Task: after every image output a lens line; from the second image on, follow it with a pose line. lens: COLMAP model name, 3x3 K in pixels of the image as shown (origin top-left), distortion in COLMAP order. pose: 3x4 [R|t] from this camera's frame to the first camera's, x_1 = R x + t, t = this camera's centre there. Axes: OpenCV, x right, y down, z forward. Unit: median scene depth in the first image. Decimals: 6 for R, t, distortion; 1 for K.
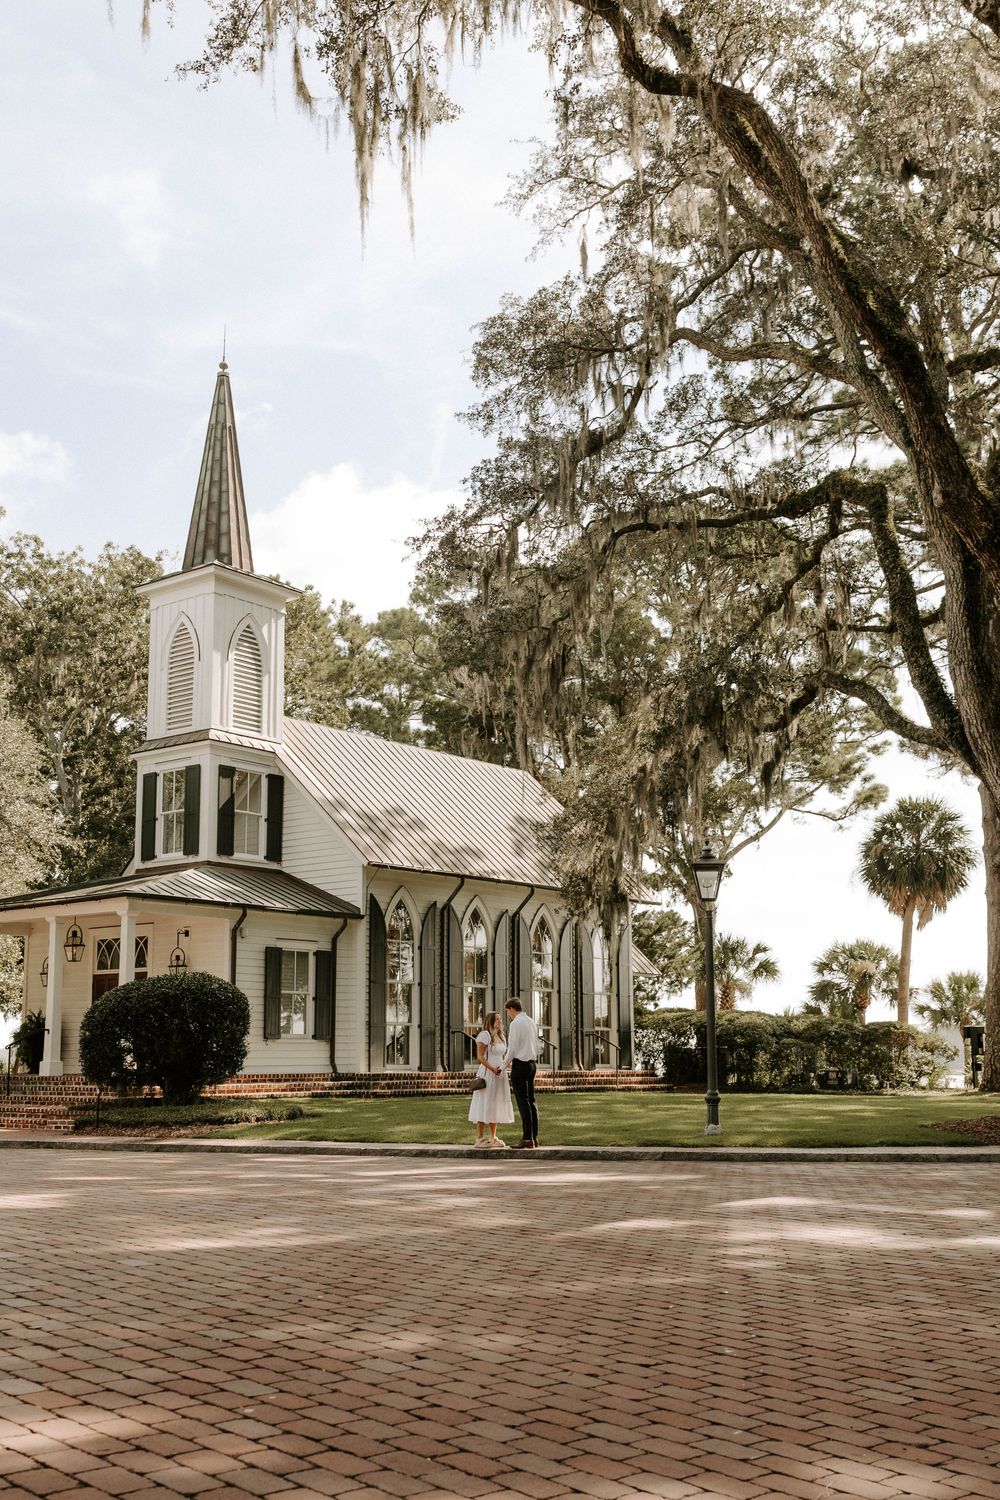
lens RADIAL K [[1567.6, 0, 458.0], [0, 1567.6, 819.0], [0, 0, 1]] dist [0.020795, -0.035554]
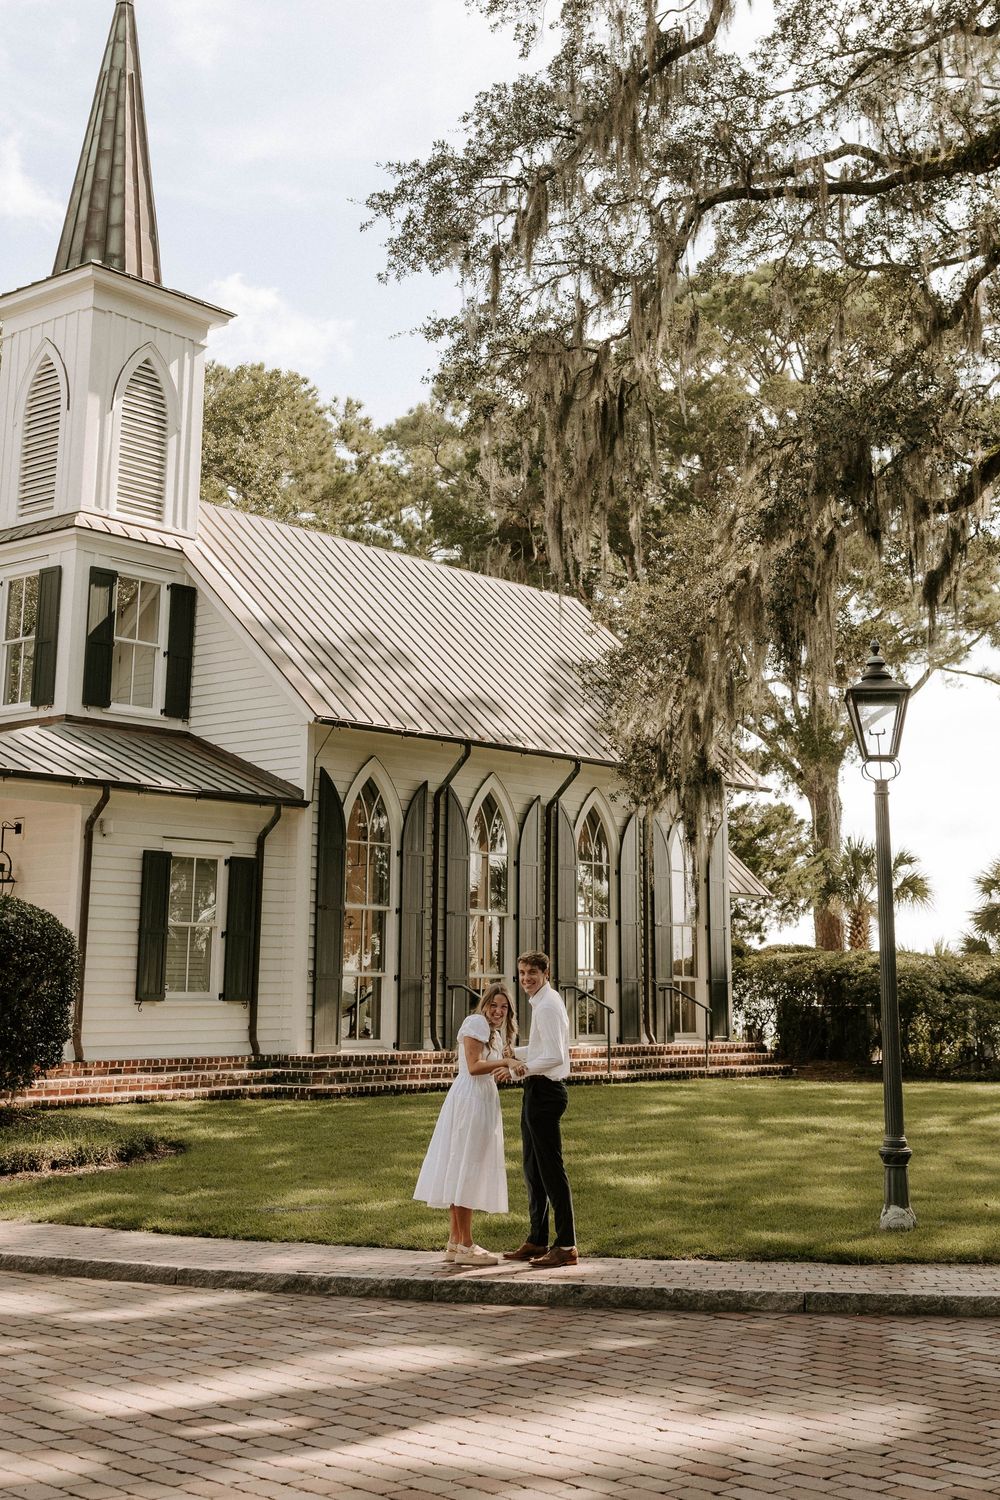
lens RADIAL K [[1873.0, 0, 524.1], [0, 1873.0, 537.8], [0, 0, 1]] dist [0.019725, -0.027164]
pose [[0.999978, 0.005032, 0.004227, 0.022513], [-0.004644, 0.996183, -0.087165, 0.019616], [-0.004649, 0.087143, 0.996185, 0.219573]]
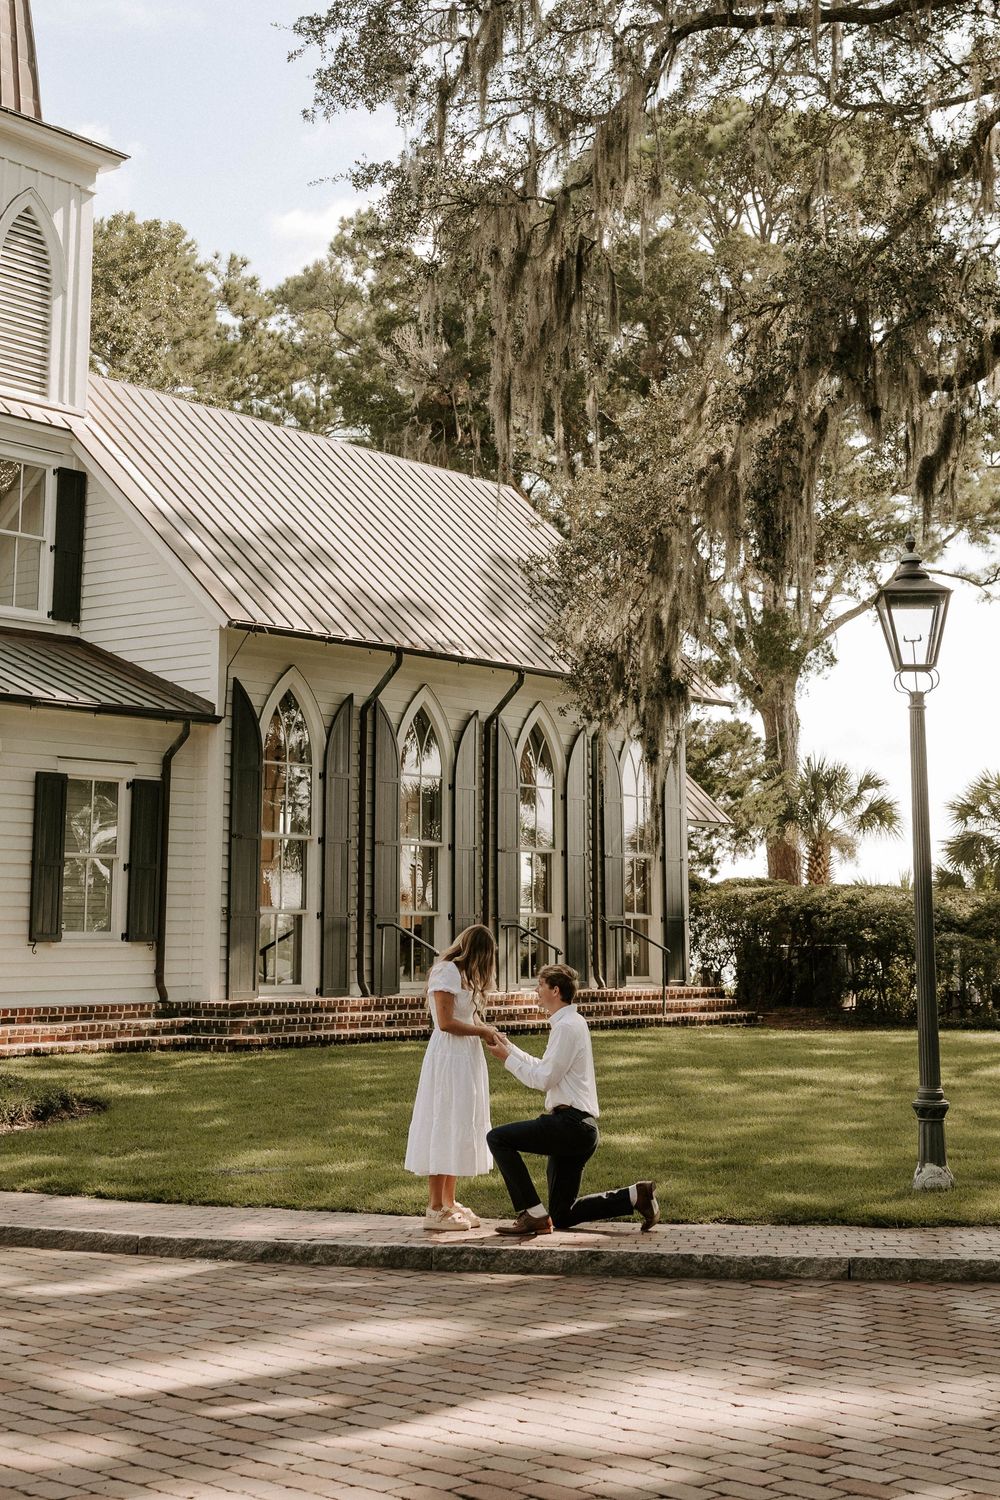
lens RADIAL K [[2149.6, 0, 477.3], [0, 2149.6, 525.8], [0, 0, 1]] dist [0.022583, -0.040885]
pose [[0.999451, 0.007924, 0.032180, 0.005722], [-0.006744, 0.999306, -0.036622, 0.019849], [-0.032448, 0.036384, 0.998811, 0.217308]]
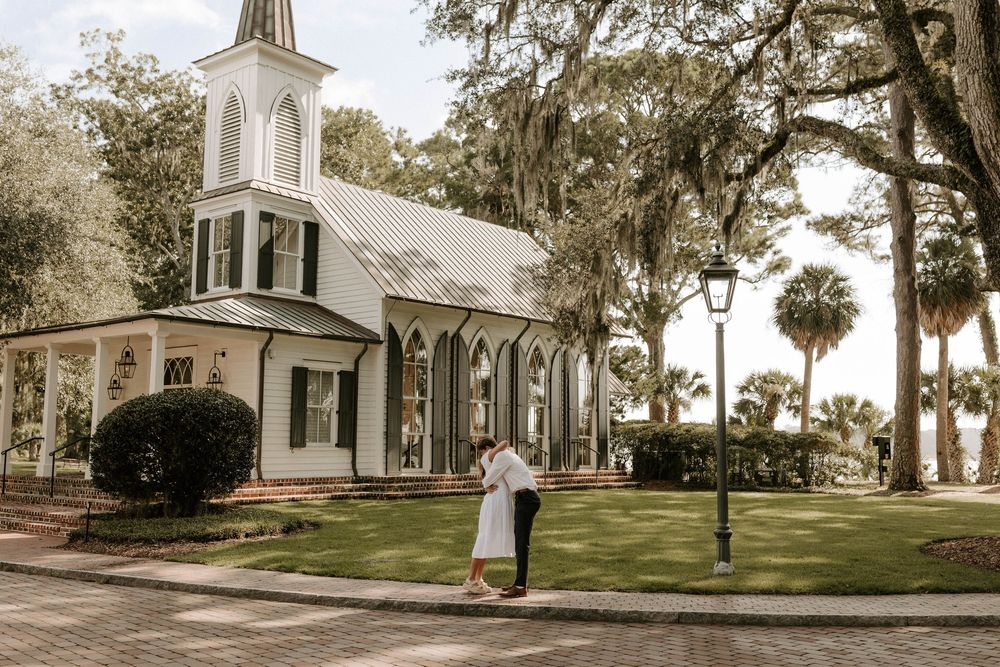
lens RADIAL K [[987.5, 0, 488.8], [0, 987.5, 329.4], [0, 0, 1]] dist [0.008869, -0.017163]
pose [[0.999965, 0.008029, 0.002531, 0.015557], [-0.008112, 0.999369, 0.034580, 0.025786], [-0.002252, -0.034600, 0.999399, 0.256315]]
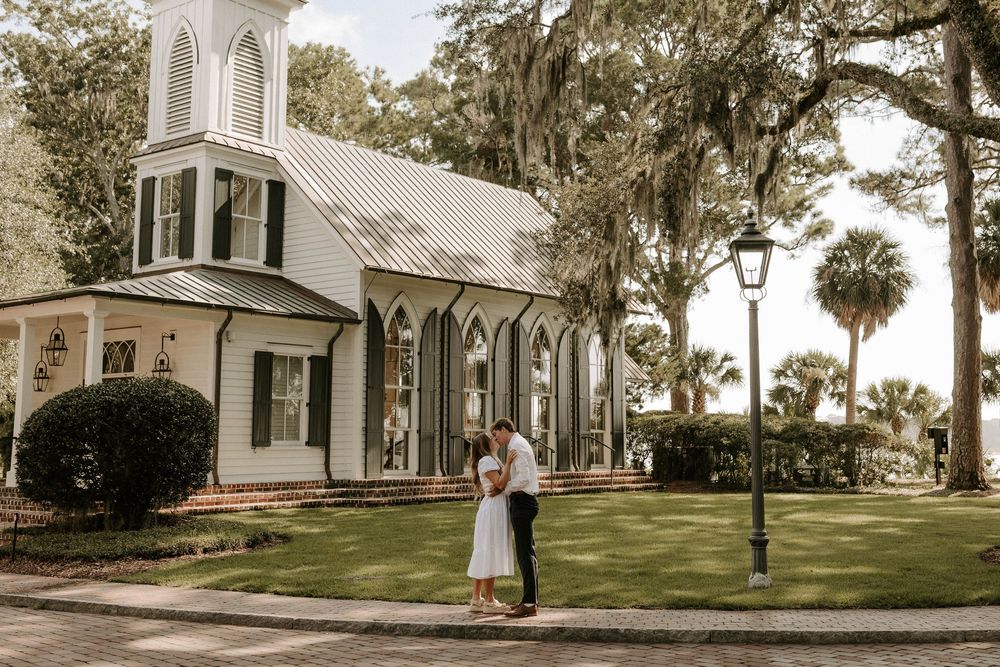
lens RADIAL K [[1167.6, 0, 535.2], [0, 1167.6, 280.7], [0, 0, 1]] dist [0.009201, -0.019620]
pose [[0.998788, 0.005429, 0.048923, 0.012639], [-0.006136, 0.999879, 0.014312, 0.024093], [-0.048839, -0.014595, 0.998700, 0.246251]]
